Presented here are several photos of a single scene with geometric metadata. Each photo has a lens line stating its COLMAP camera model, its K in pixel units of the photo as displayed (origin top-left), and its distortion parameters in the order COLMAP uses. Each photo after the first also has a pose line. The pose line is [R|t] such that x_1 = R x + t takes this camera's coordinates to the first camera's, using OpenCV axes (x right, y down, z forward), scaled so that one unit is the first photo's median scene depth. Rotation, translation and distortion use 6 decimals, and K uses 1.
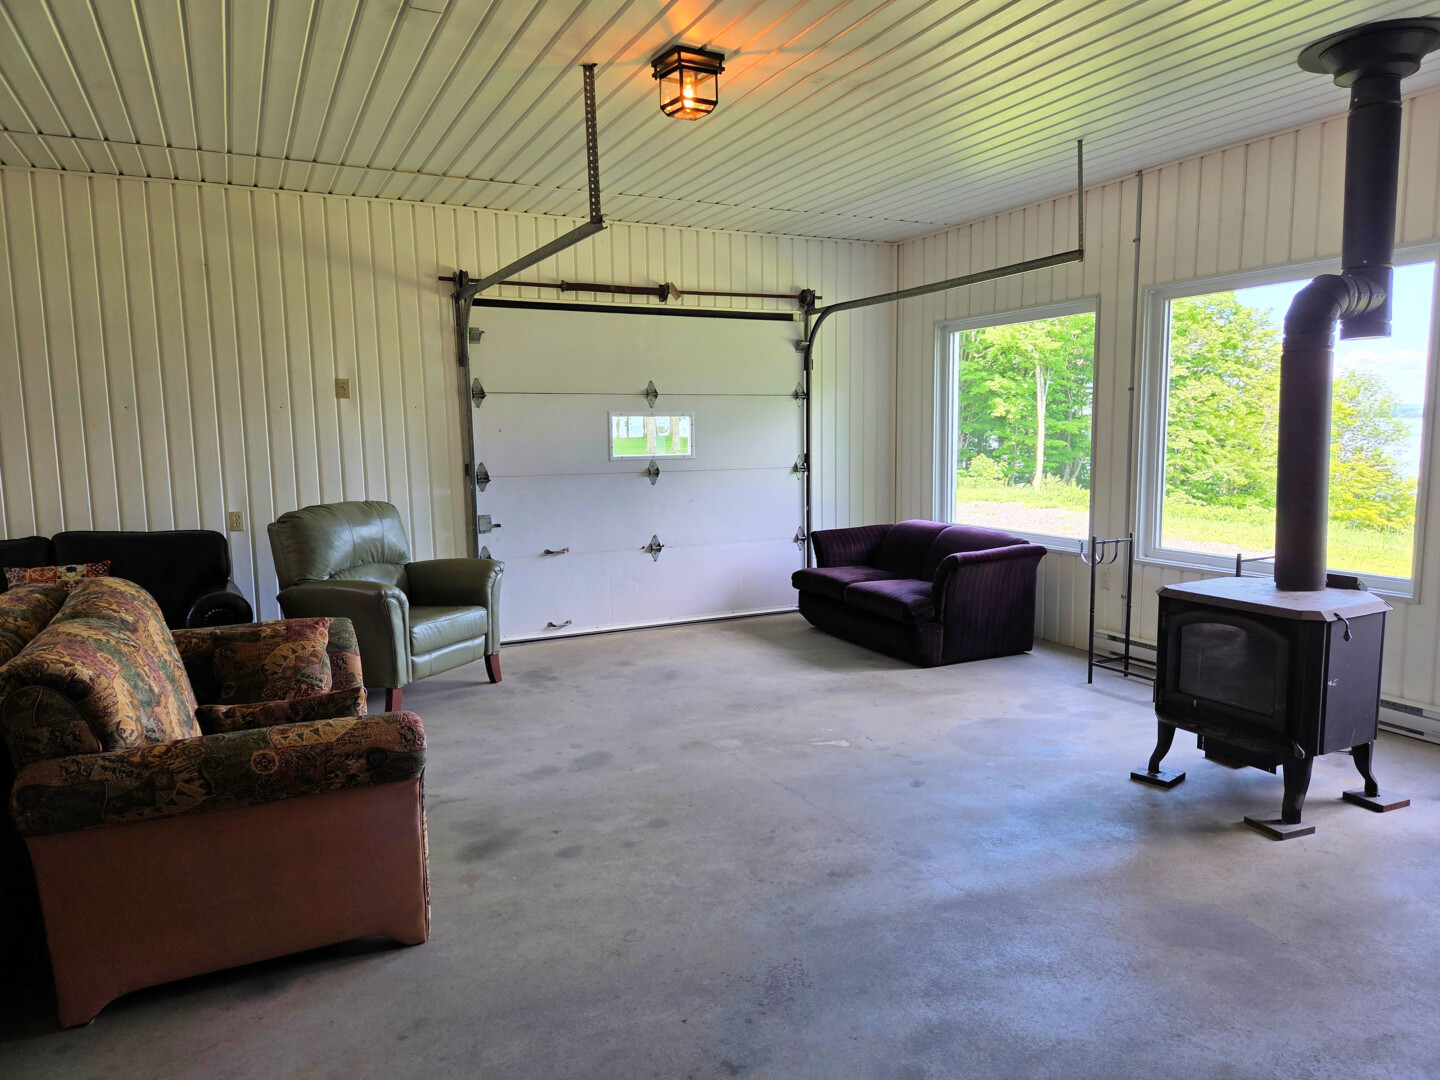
lens RADIAL K [[965.5, 0, 717.5], [0, 965.5, 540.7], [0, 0, 1]] dist [0.033023, -0.011984]
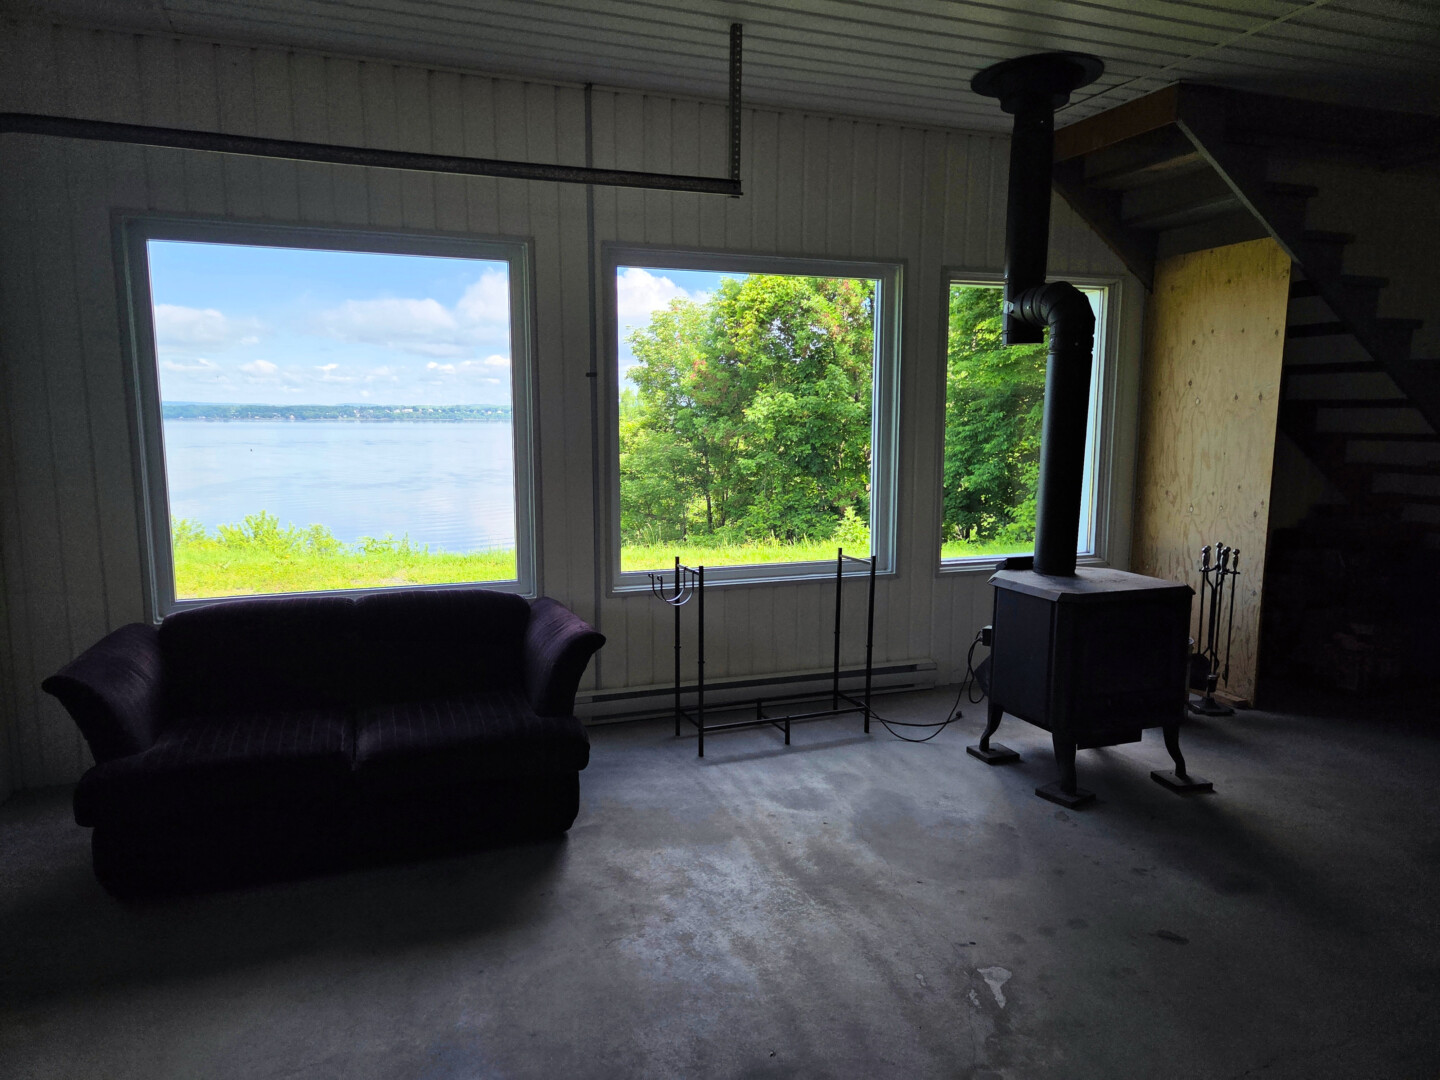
lens RADIAL K [[965.5, 0, 718.6], [0, 965.5, 545.1], [0, 0, 1]] dist [0.033023, -0.011984]
pose [[0.098882, -0.124839, 0.987237, -0.369440], [0.112006, 0.987191, 0.113615, -0.109571], [-0.988776, 0.099342, 0.111598, 0.920007]]
